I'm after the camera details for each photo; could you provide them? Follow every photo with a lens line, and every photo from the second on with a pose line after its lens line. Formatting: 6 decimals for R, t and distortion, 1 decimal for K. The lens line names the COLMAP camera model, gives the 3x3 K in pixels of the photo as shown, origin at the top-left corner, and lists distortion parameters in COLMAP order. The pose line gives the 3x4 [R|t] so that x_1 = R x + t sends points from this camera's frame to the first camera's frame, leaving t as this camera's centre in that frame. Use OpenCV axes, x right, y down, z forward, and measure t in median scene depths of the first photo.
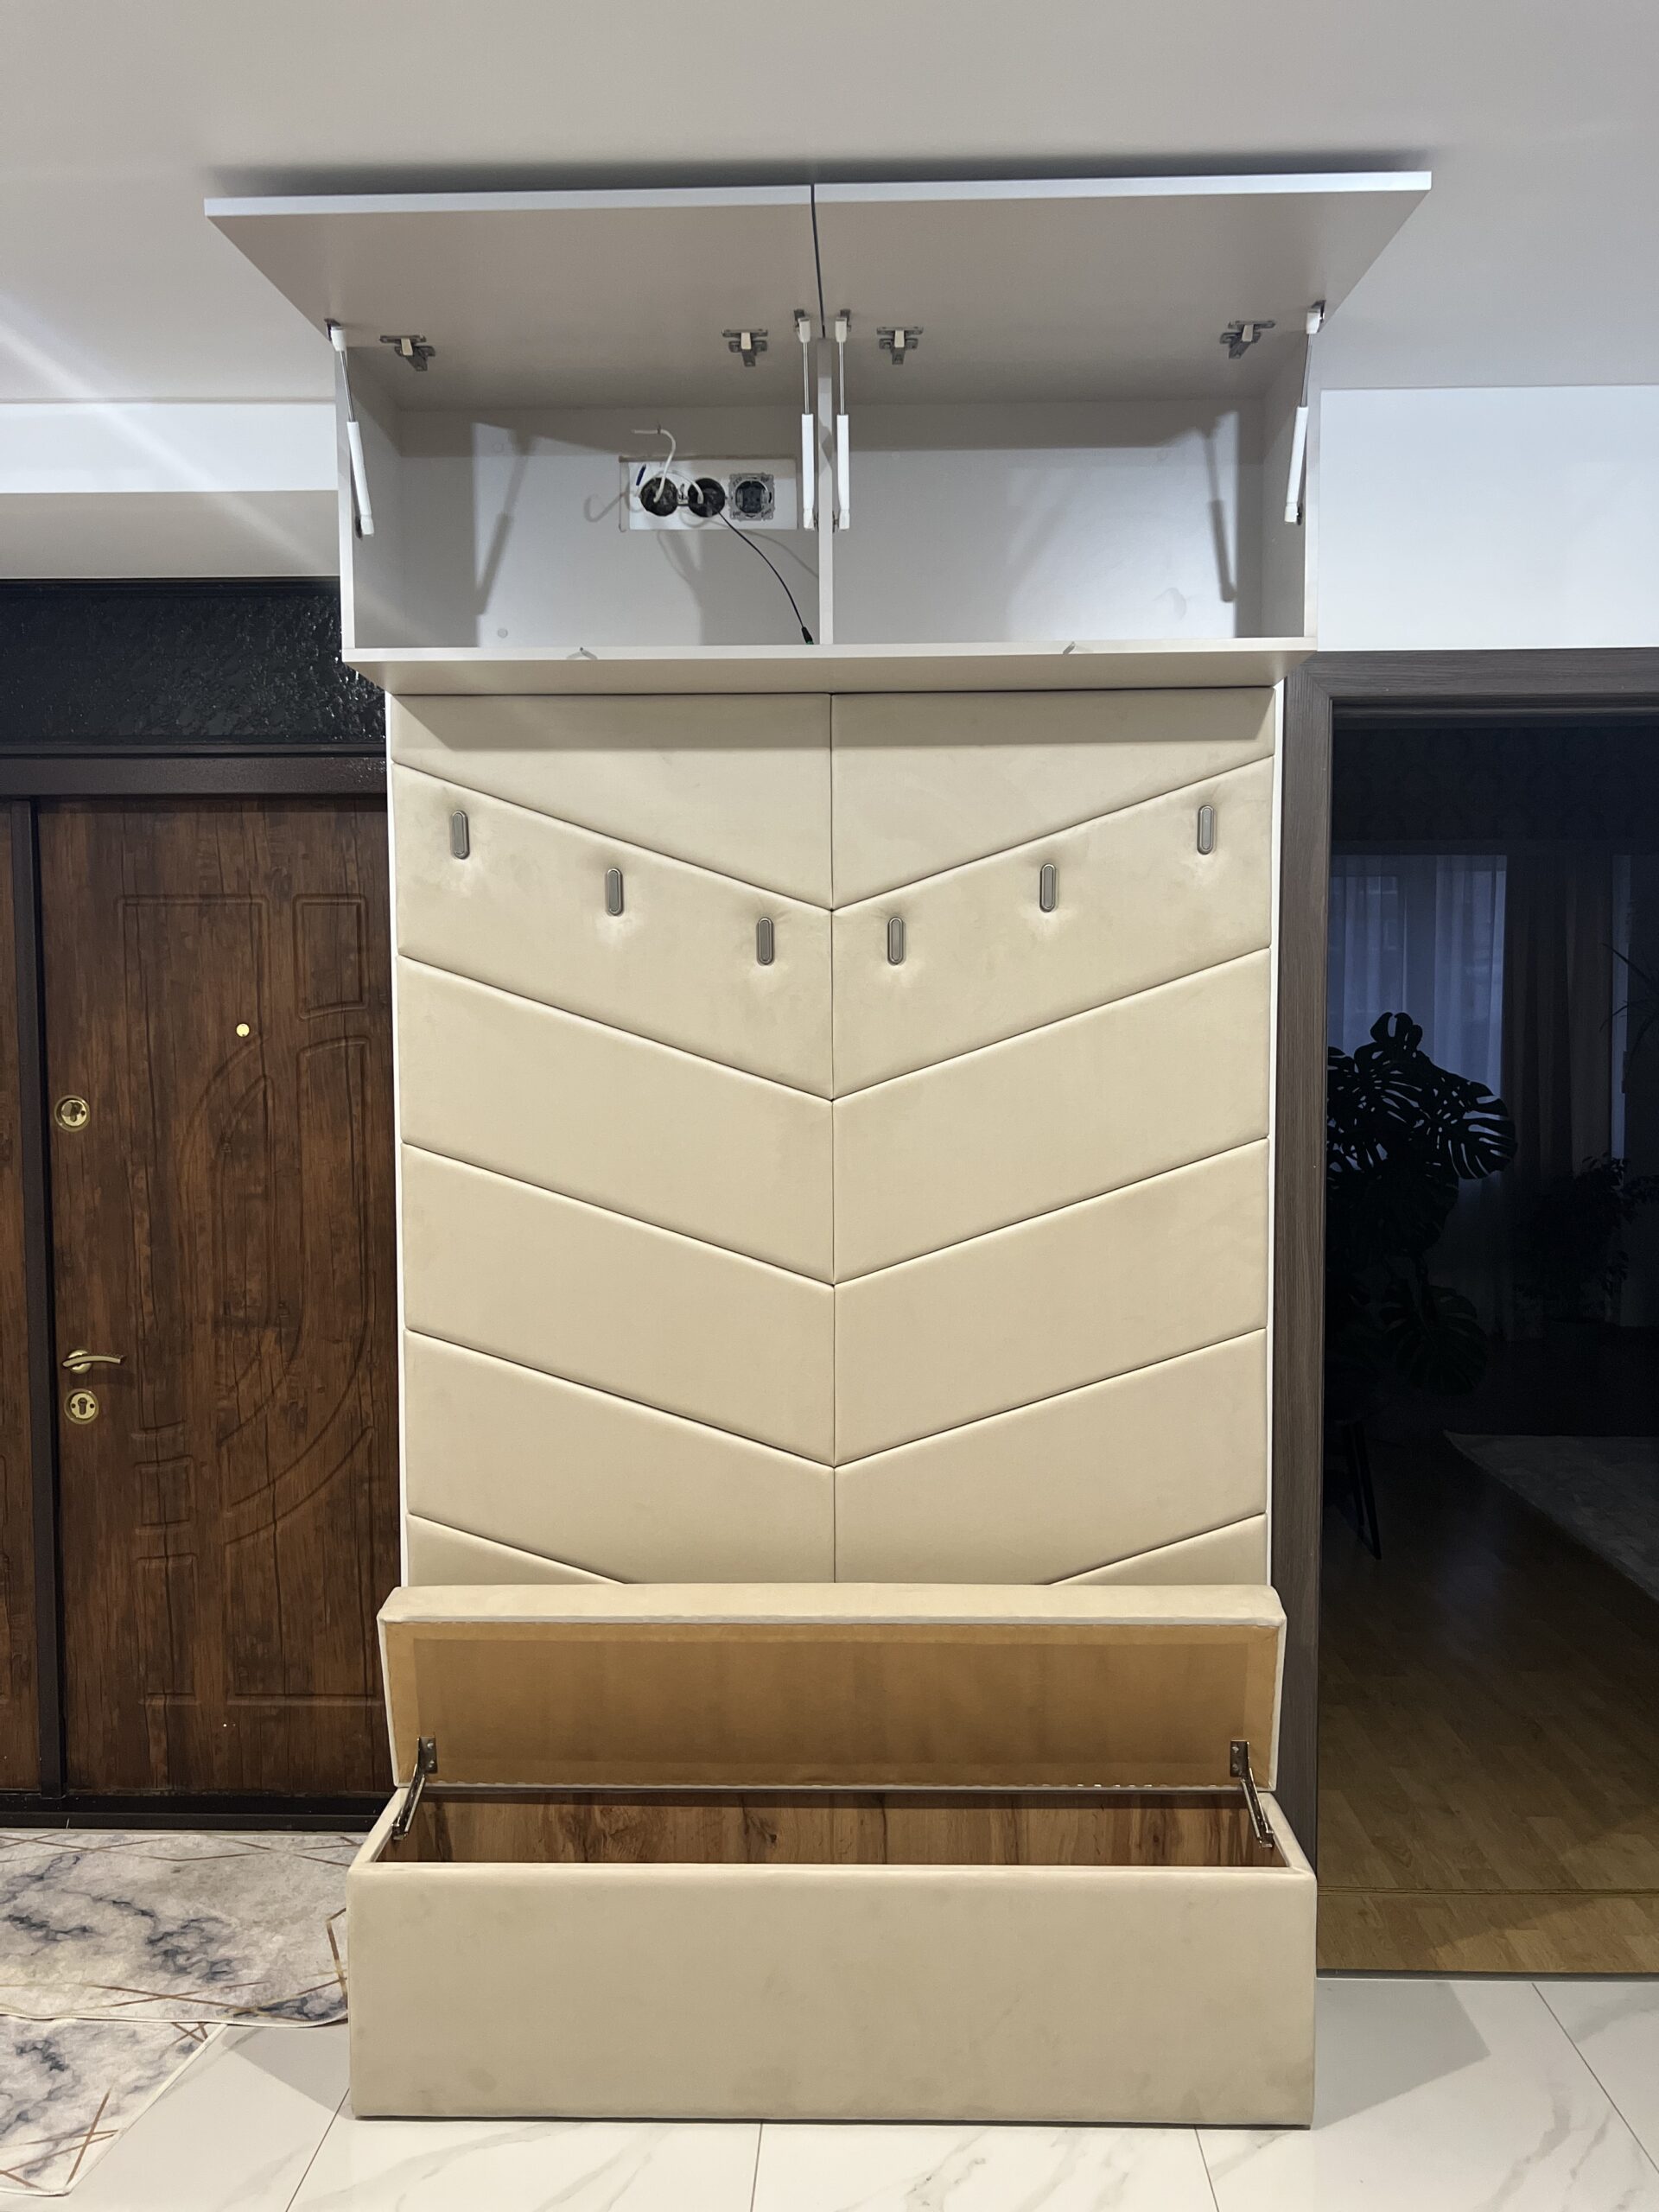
lens RADIAL K [[1666.7, 0, 833.7], [0, 1666.7, 1114.9], [0, 0, 1]] dist [0.052077, -0.062087]
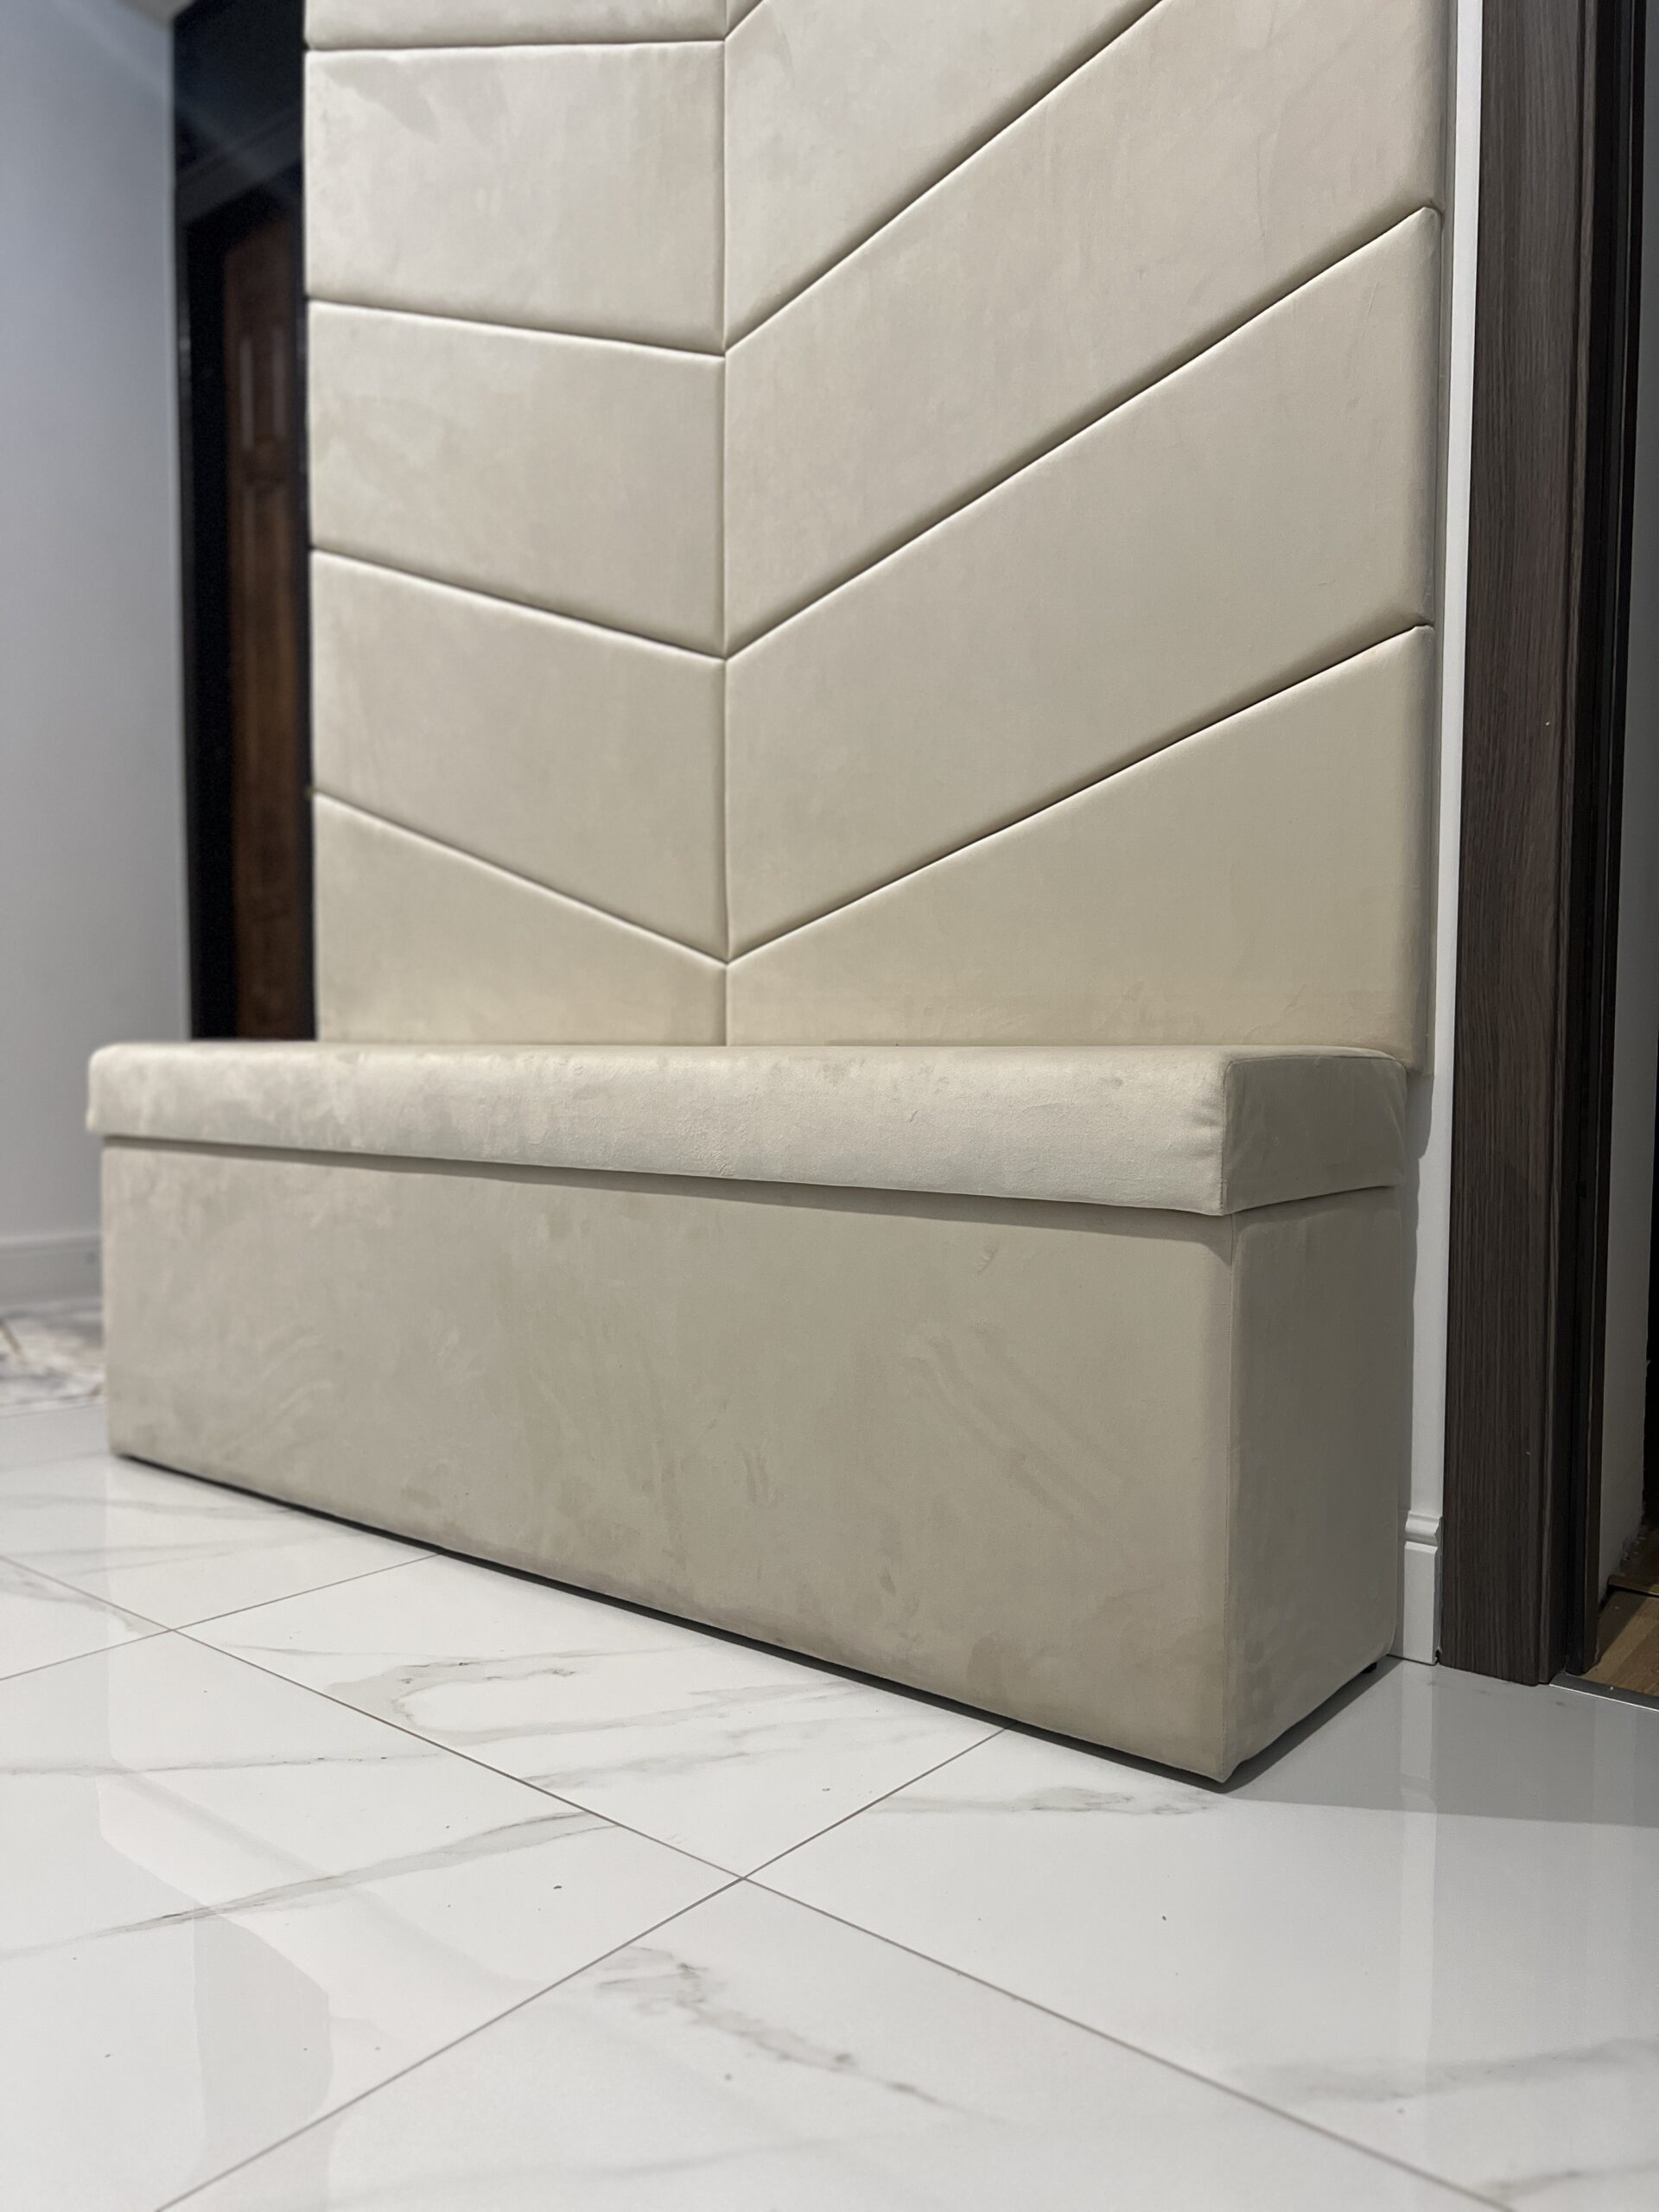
lens RADIAL K [[1666.7, 0, 822.9], [0, 1666.7, 1122.6], [0, 0, 1]] dist [0.052077, -0.062087]
pose [[0.790772, 0.035794, -0.611064, 0.417193], [-0.039781, 0.999184, 0.007049, 0.380624], [0.610817, 0.018735, 0.791550, 0.539300]]
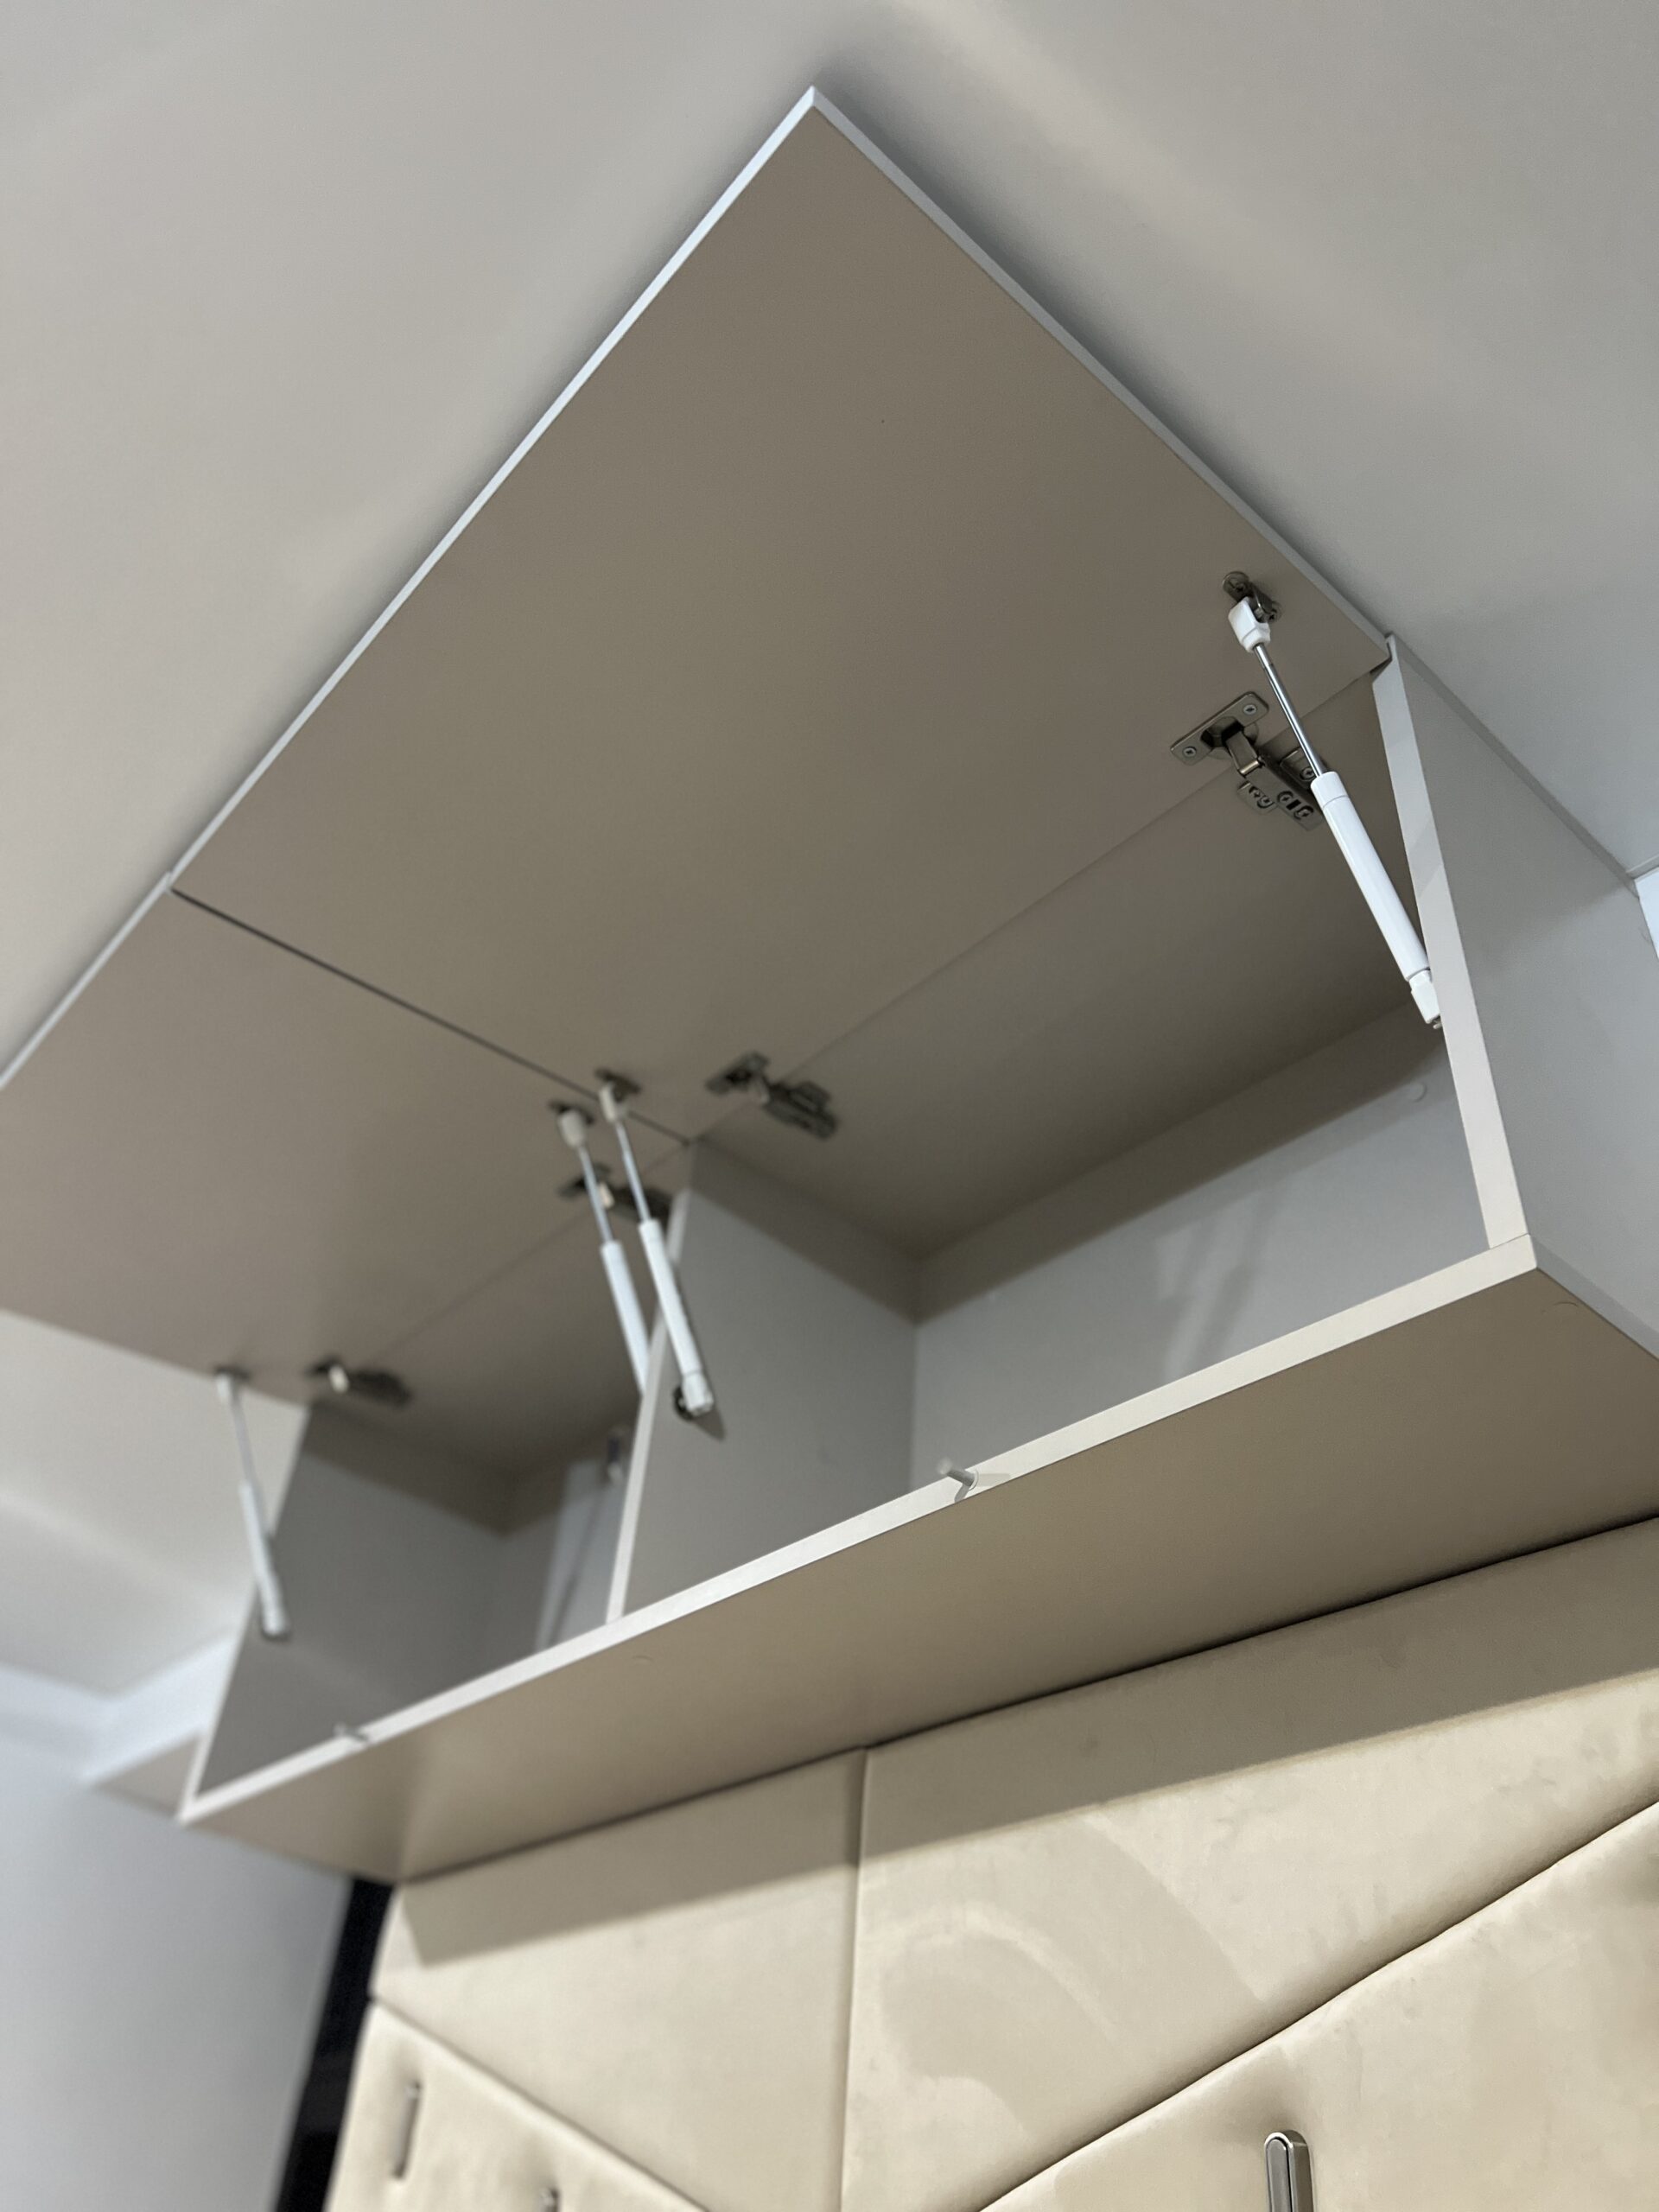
lens RADIAL K [[1666.7, 0, 822.5], [0, 1666.7, 1108.5], [0, 0, 1]] dist [0.052077, -0.062087]
pose [[0.677522, -0.419526, -0.604121, 0.354578], [-0.117056, 0.749398, -0.651690, -0.071560], [0.726128, 0.512250, 0.458625, 0.662520]]
